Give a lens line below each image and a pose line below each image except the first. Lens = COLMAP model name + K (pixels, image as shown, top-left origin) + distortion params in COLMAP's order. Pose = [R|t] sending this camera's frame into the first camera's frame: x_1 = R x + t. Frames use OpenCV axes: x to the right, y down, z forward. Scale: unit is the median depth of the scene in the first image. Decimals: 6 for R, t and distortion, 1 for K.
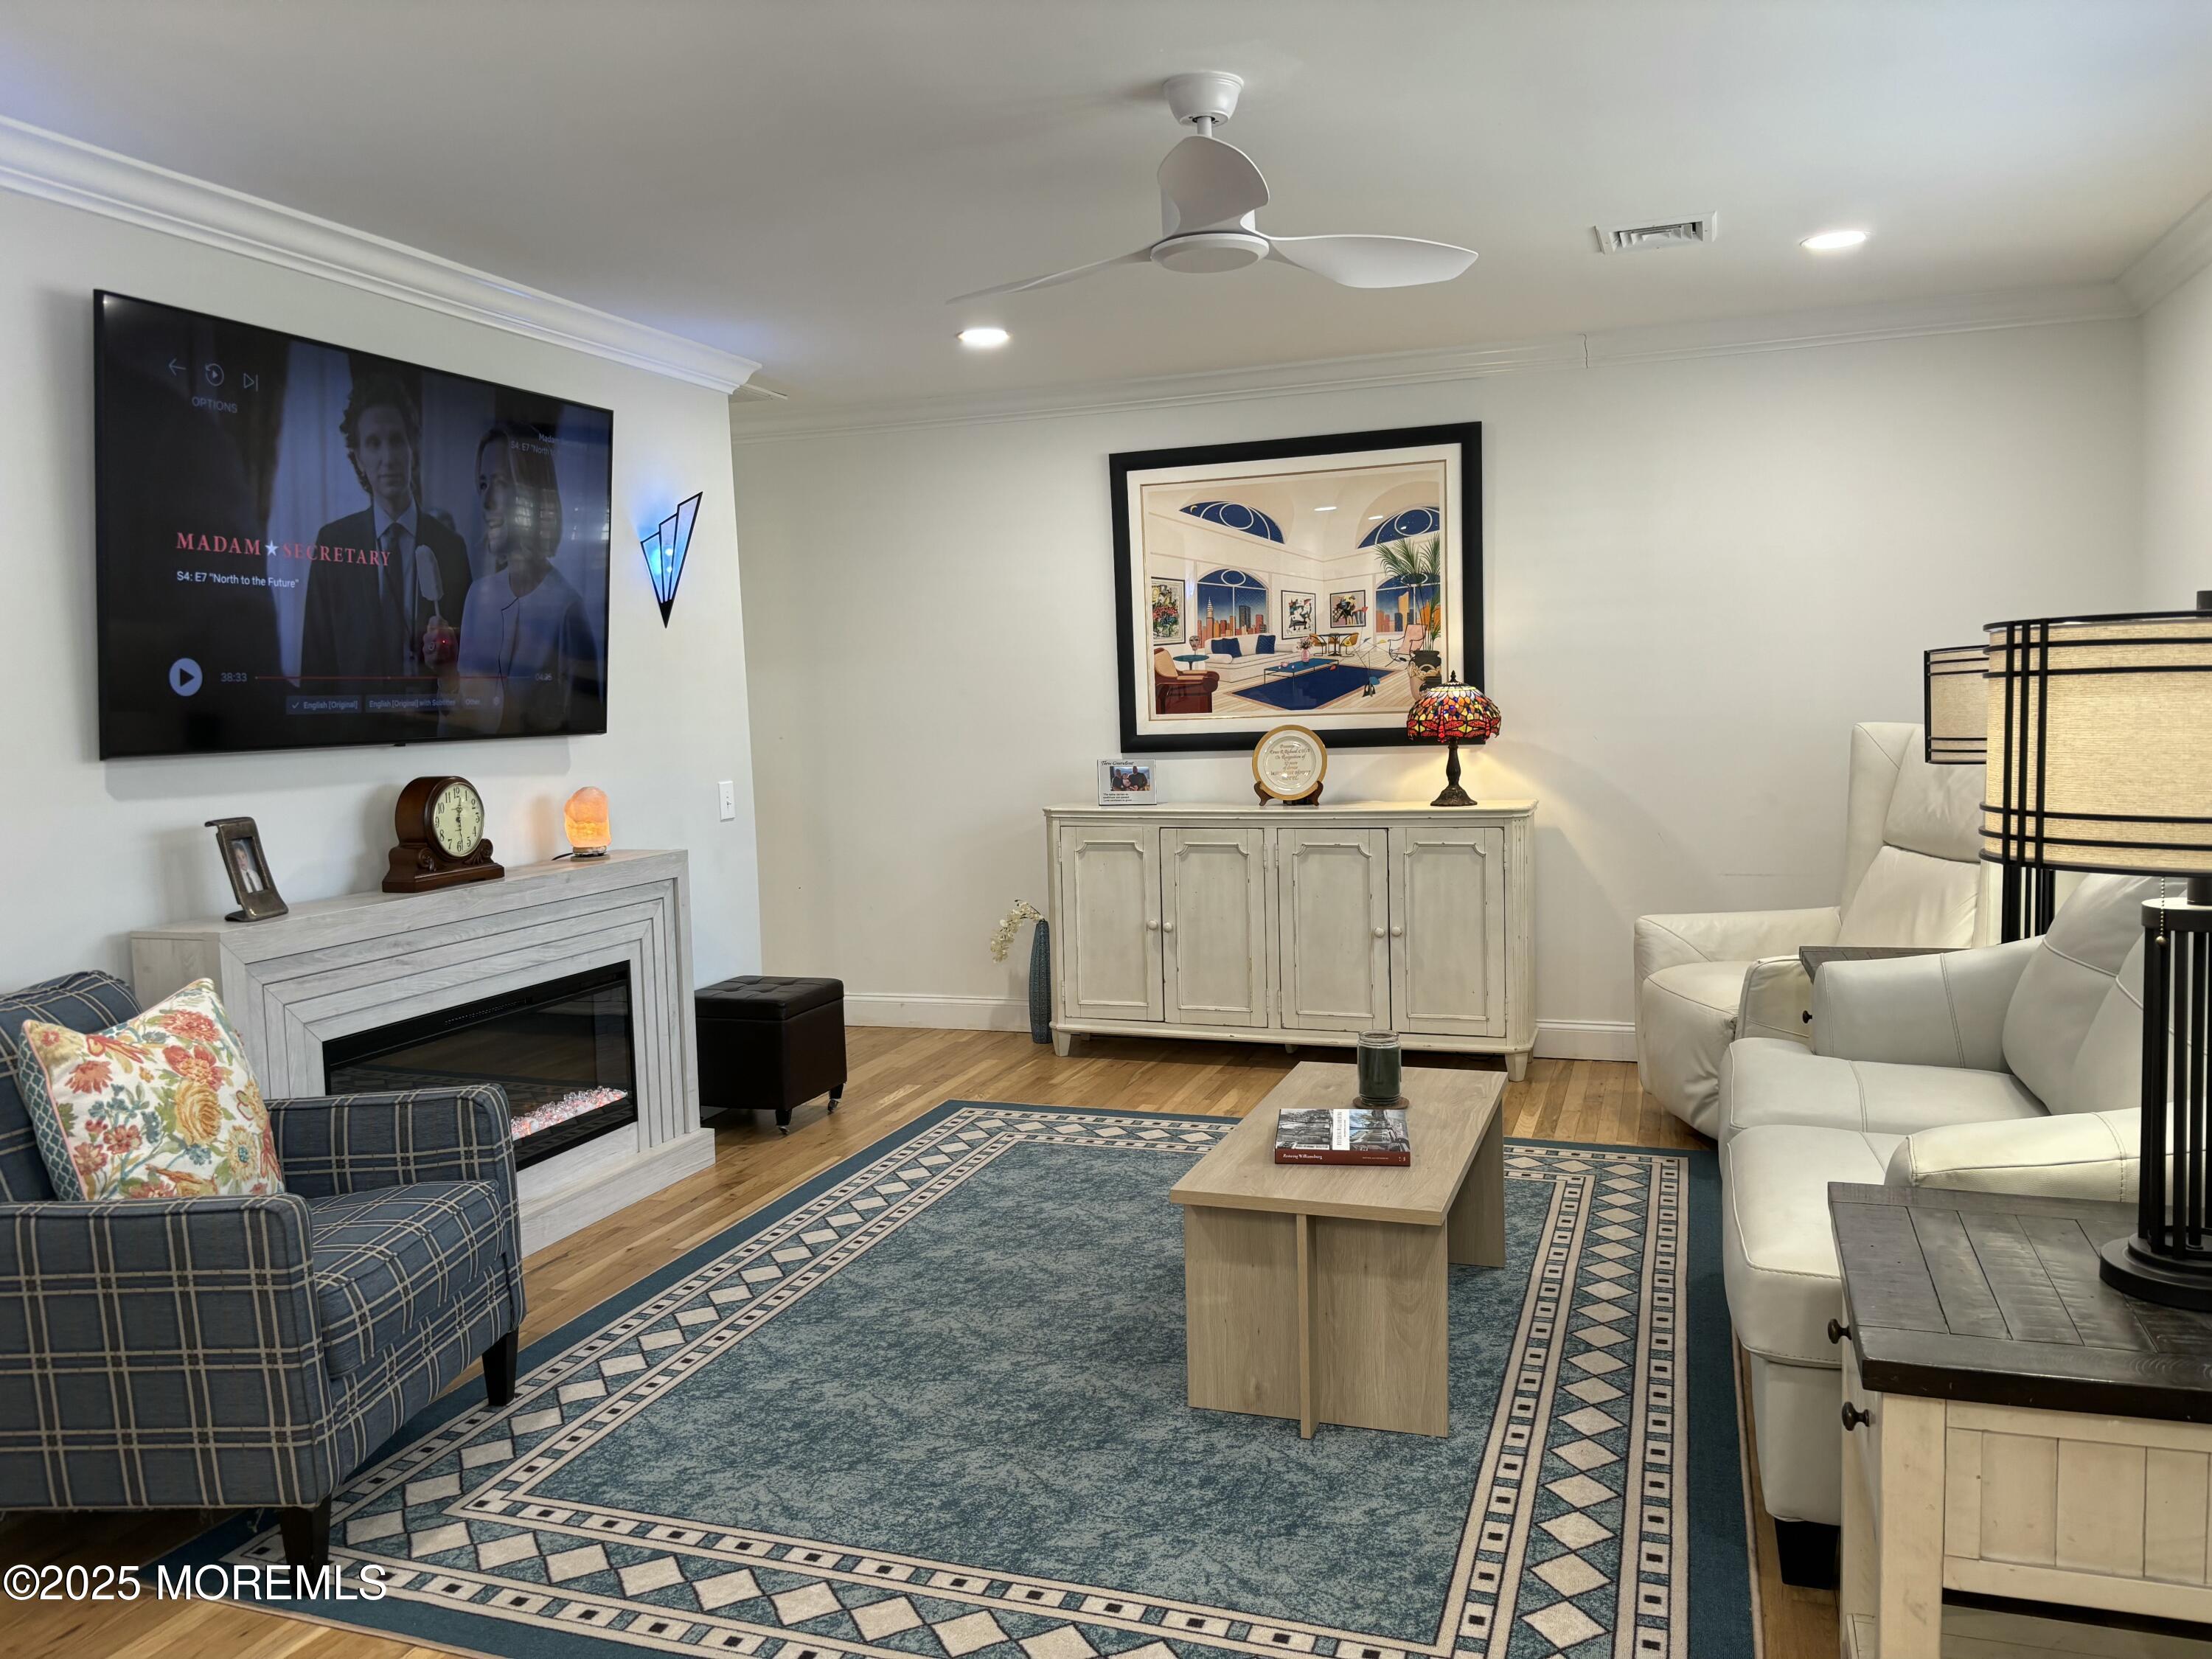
lens RADIAL K [[1684.4, 0, 1102.7], [0, 1684.4, 819.5], [0, 0, 1]] dist [0.060119, -0.077058]
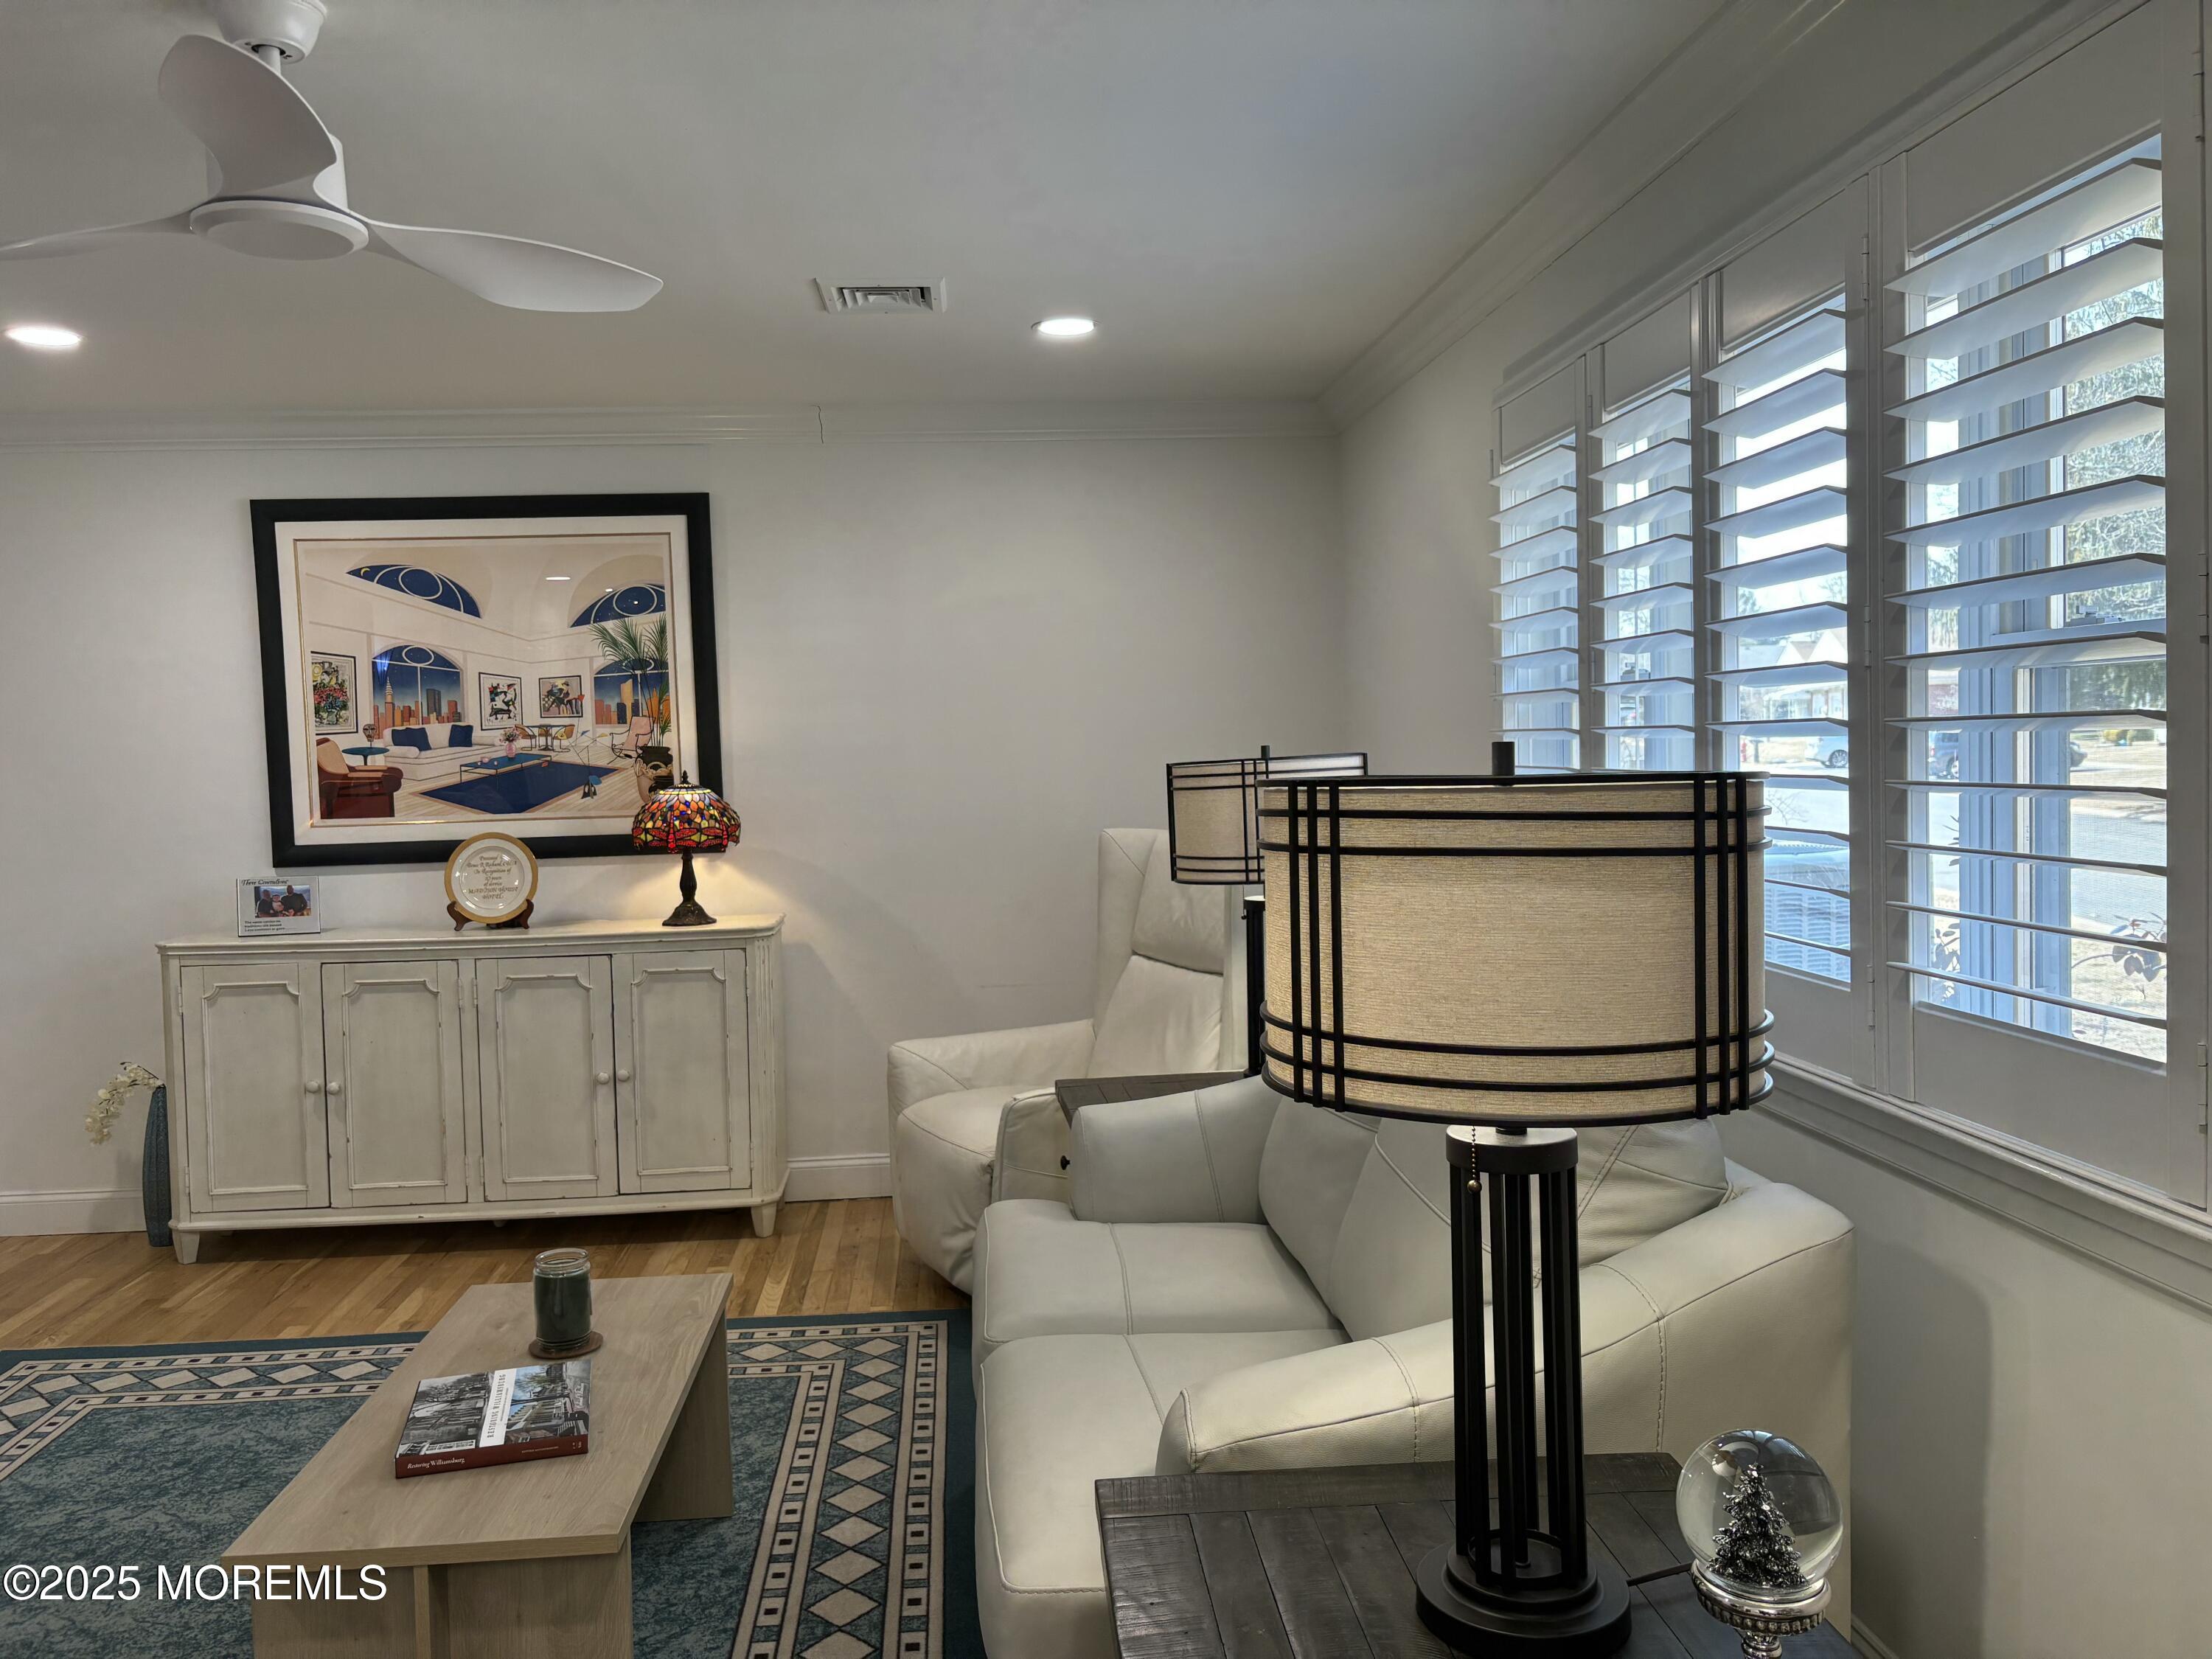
lens RADIAL K [[1706.8, 0, 1087.5], [0, 1706.8, 820.1], [0, 0, 1]] dist [0.051046, -0.054461]
pose [[0.916811, -0.012175, 0.399136, 0.057646], [0.029966, 0.998814, -0.038364, -0.028734], [-0.398196, 0.047133, 0.916089, 0.135008]]
